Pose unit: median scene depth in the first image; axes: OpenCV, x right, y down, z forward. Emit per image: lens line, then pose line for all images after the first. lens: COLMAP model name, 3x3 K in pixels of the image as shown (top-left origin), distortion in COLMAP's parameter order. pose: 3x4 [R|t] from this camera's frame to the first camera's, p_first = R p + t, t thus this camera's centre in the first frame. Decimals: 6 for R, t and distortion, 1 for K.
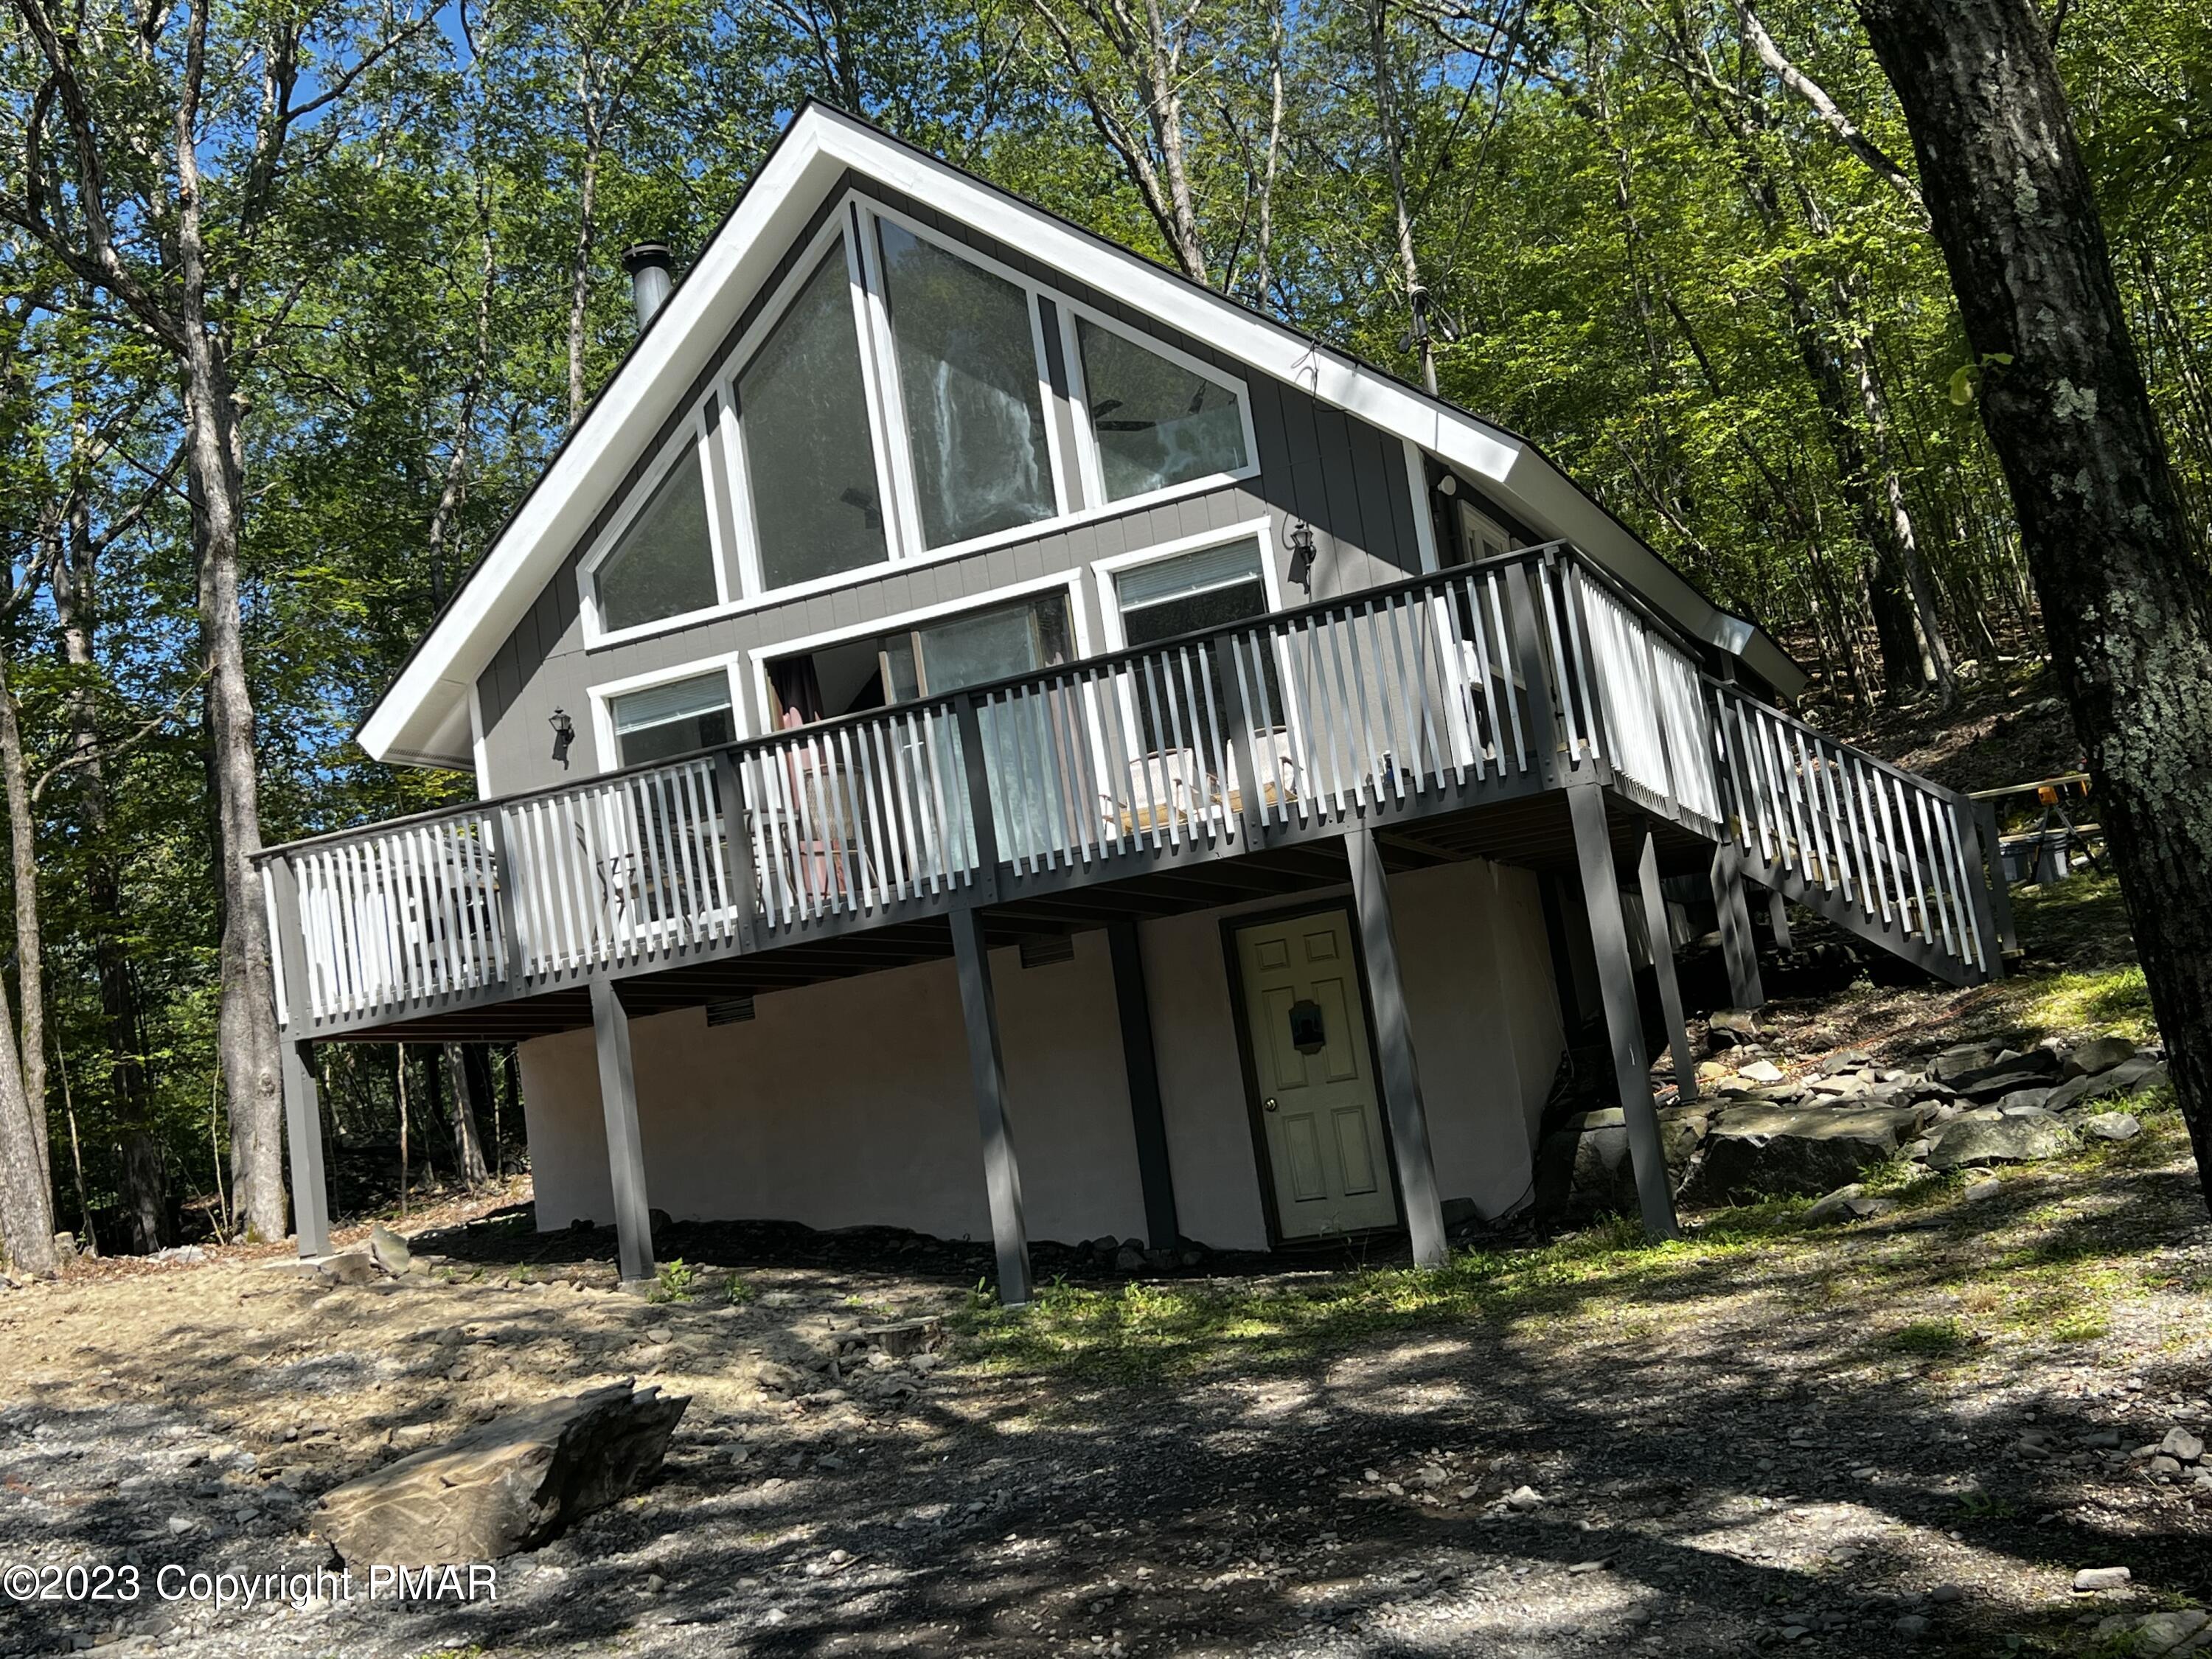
lens RADIAL K [[2443.3, 0, 1106.0], [0, 2443.3, 829.5], [0, 0, 1]] dist [0.209891, -0.607822]
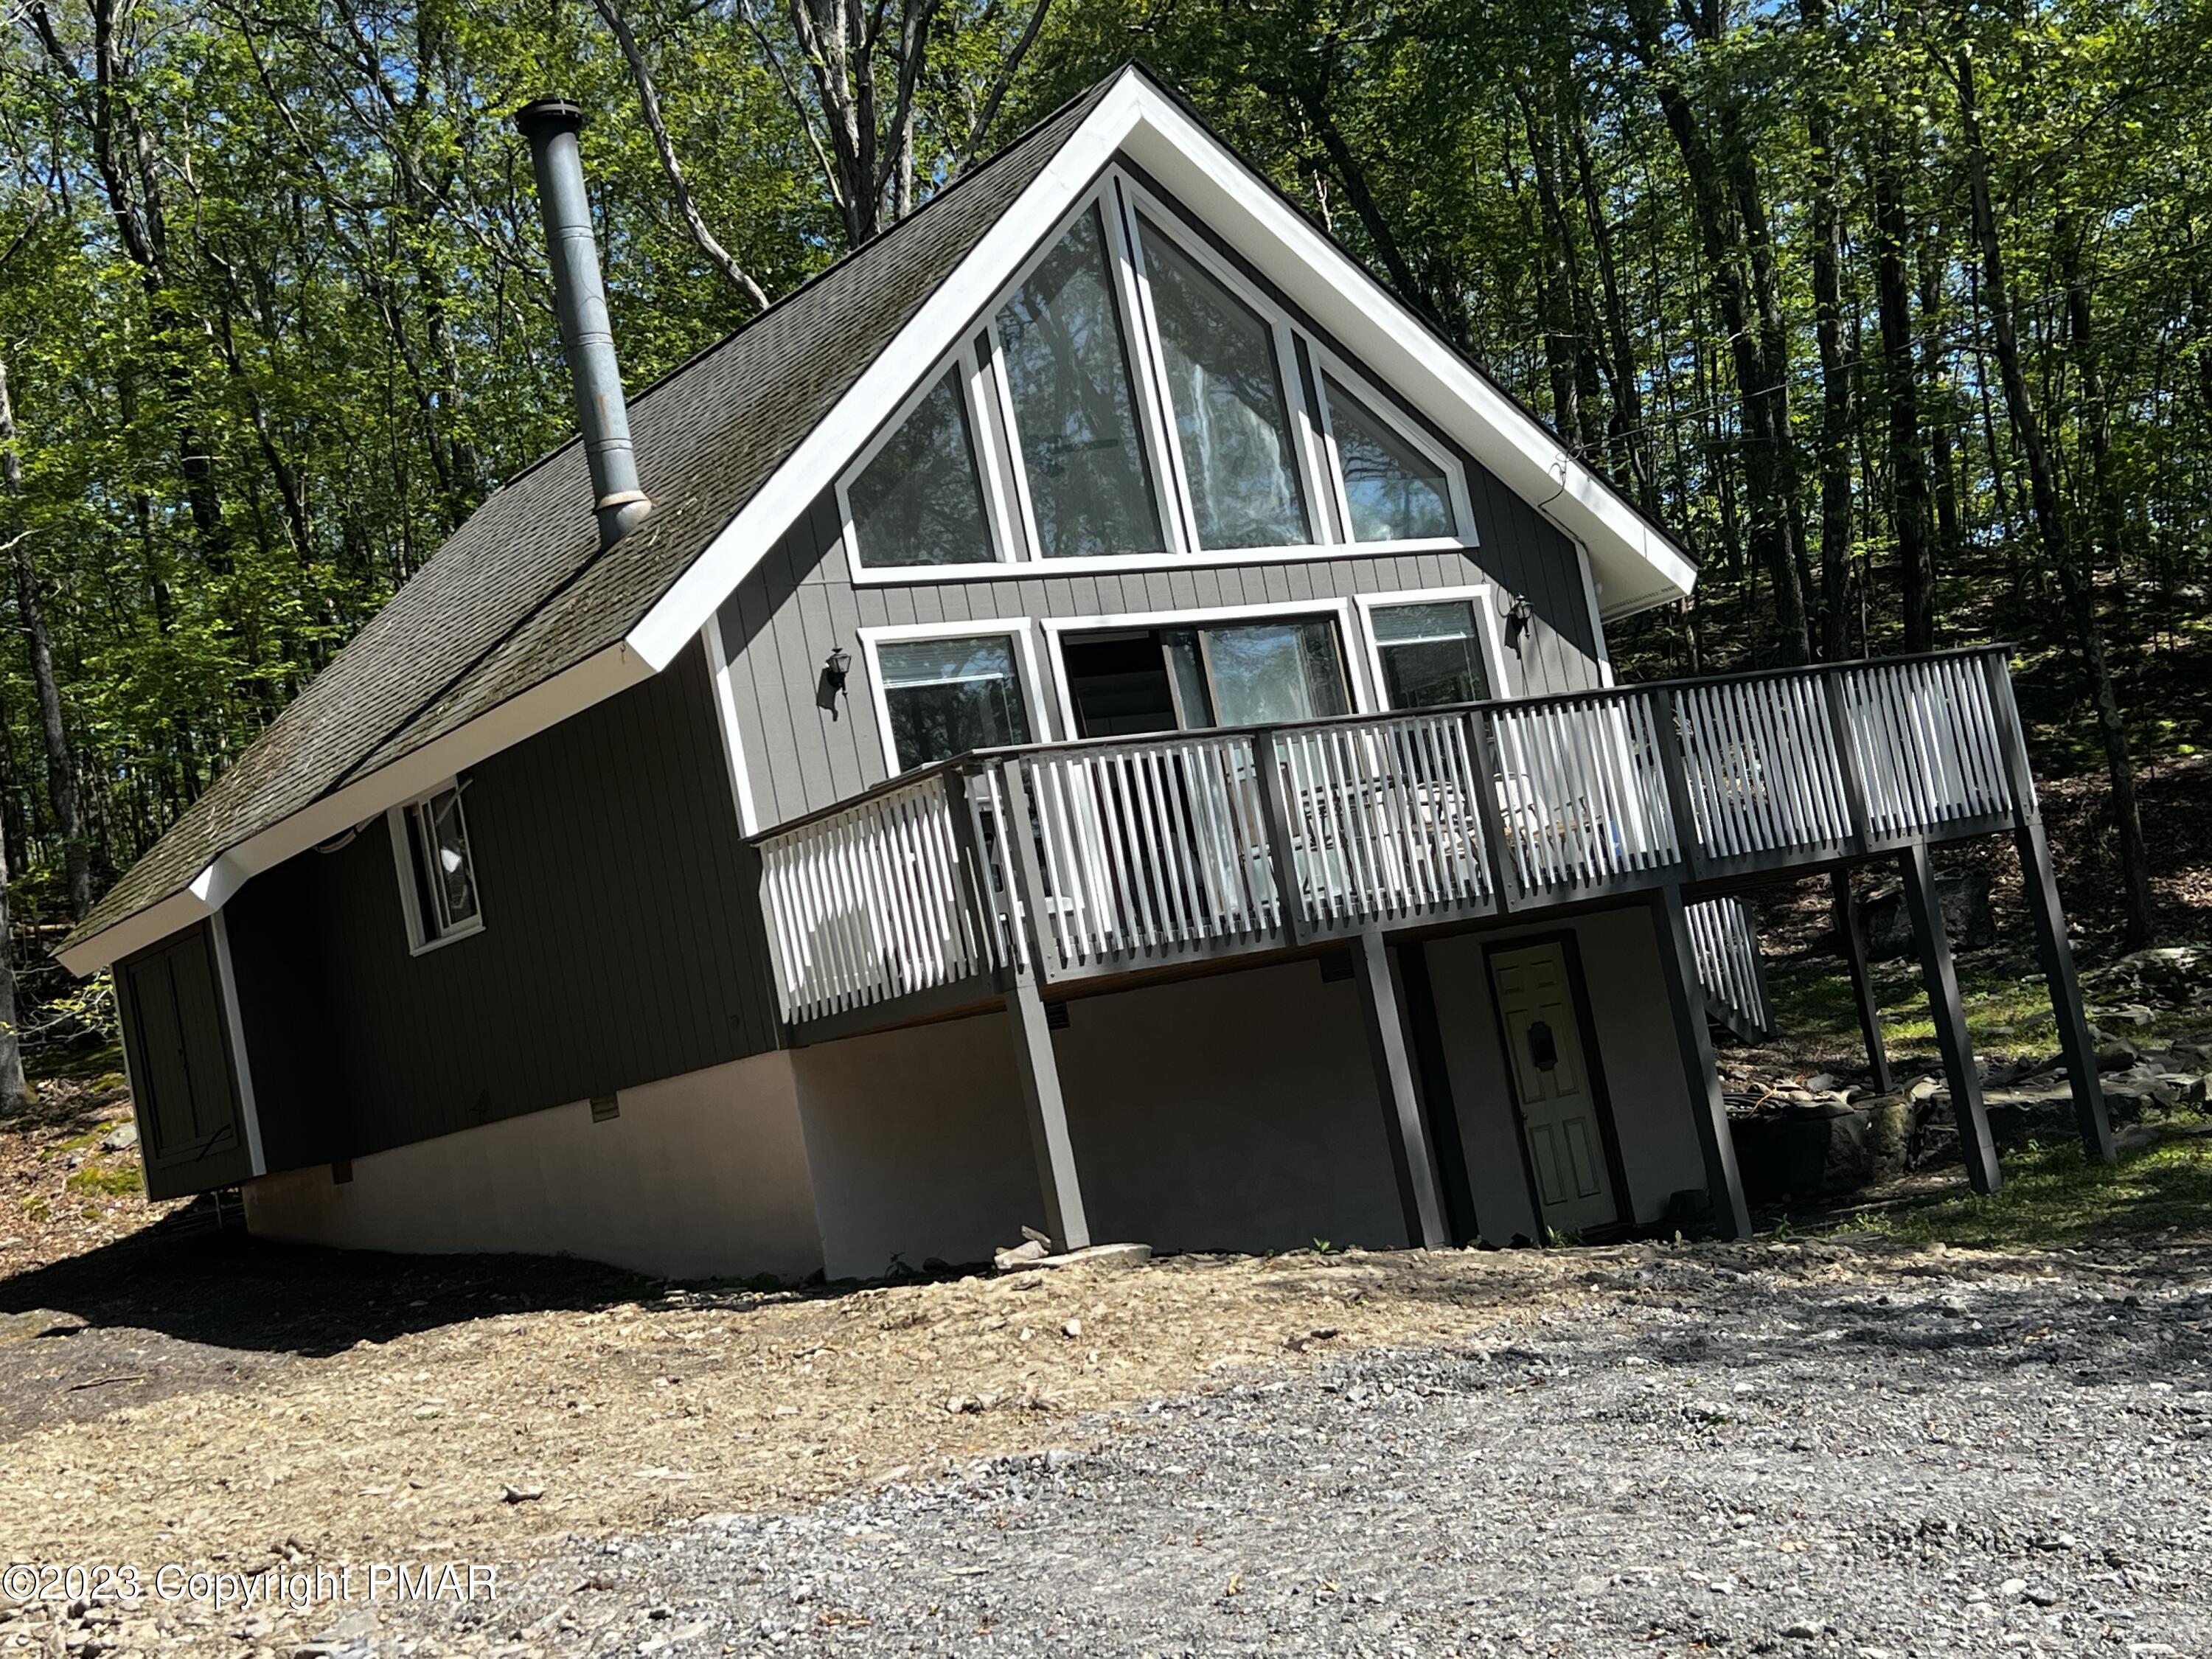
lens RADIAL K [[2851.0, 0, 1109.2], [0, 2851.0, 857.9], [0, 0, 1]] dist [0.218310, -0.780905]
pose [[0.514041, 0.116802, 0.849776, -1.063032], [-0.002541, 0.990888, -0.134661, 0.161941], [-0.857762, 0.067062, 0.509654, 0.479617]]
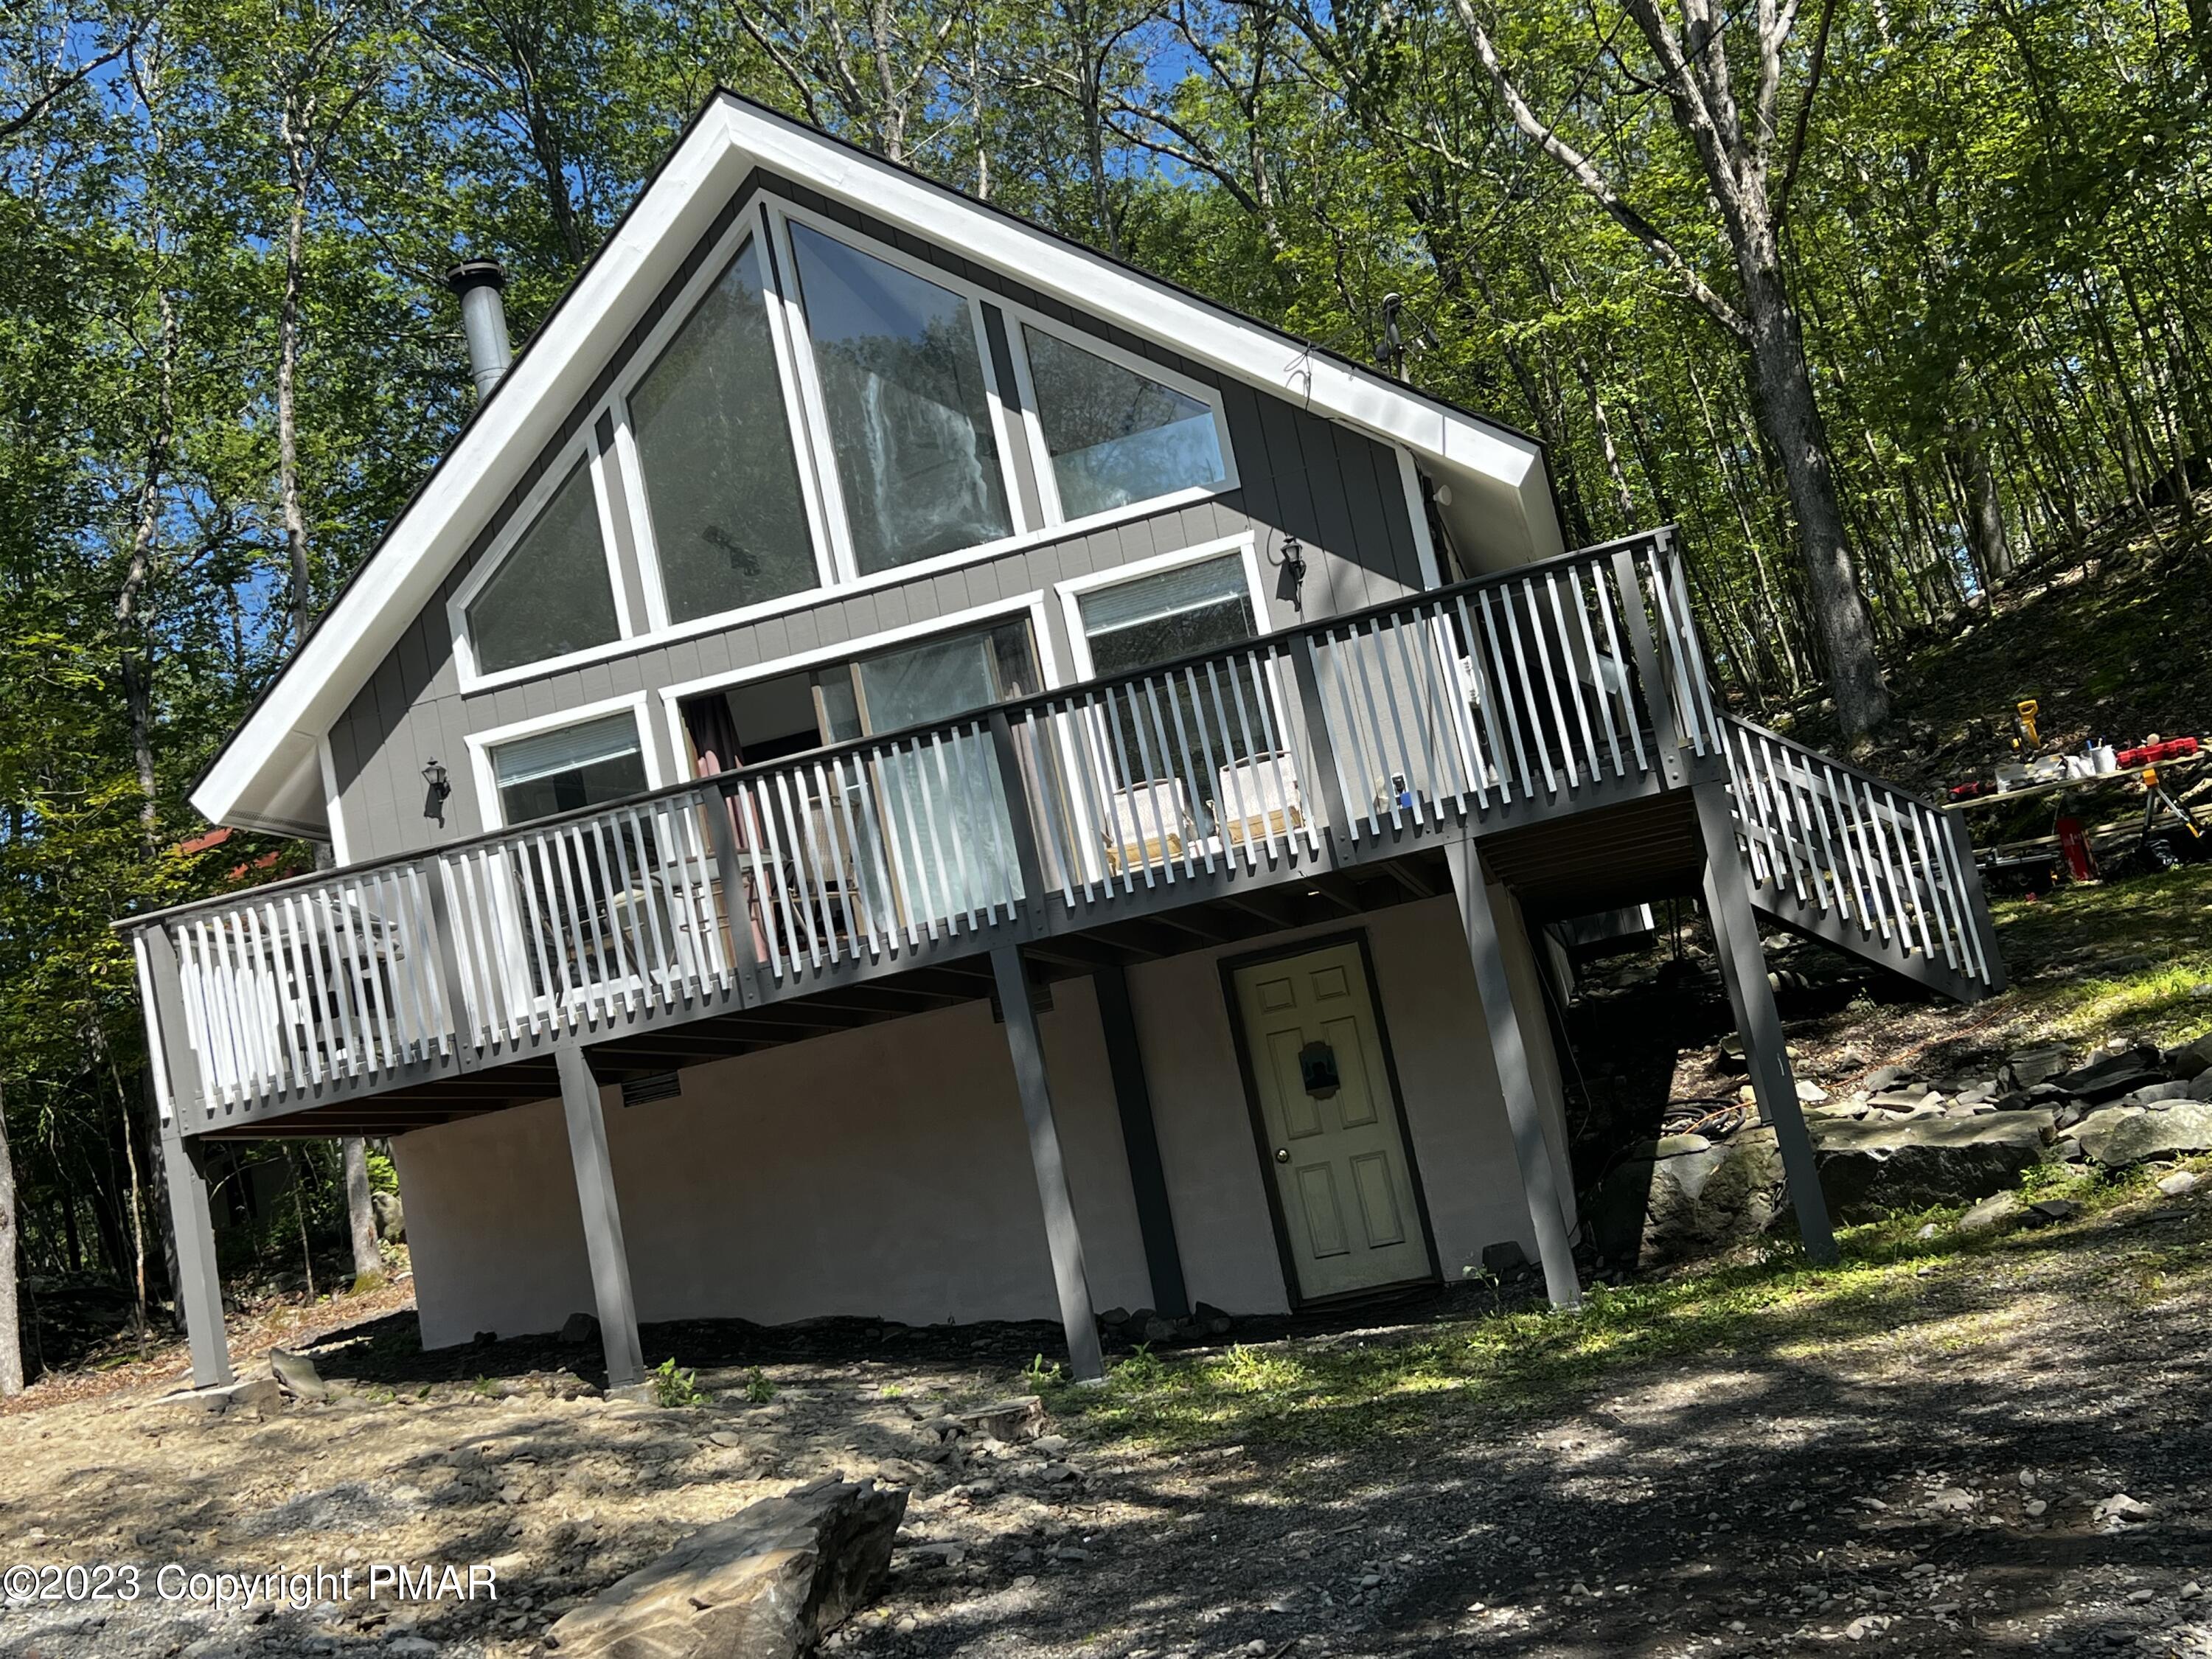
lens RADIAL K [[2437.8, 0, 1110.2], [0, 2437.8, 844.2], [0, 0, 1]] dist [0.210680, -0.574604]
pose [[0.983573, -0.026318, 0.178584, -0.153087], [0.033604, 0.998716, -0.037901, 0.025645], [-0.177357, 0.043279, 0.983195, 0.085336]]
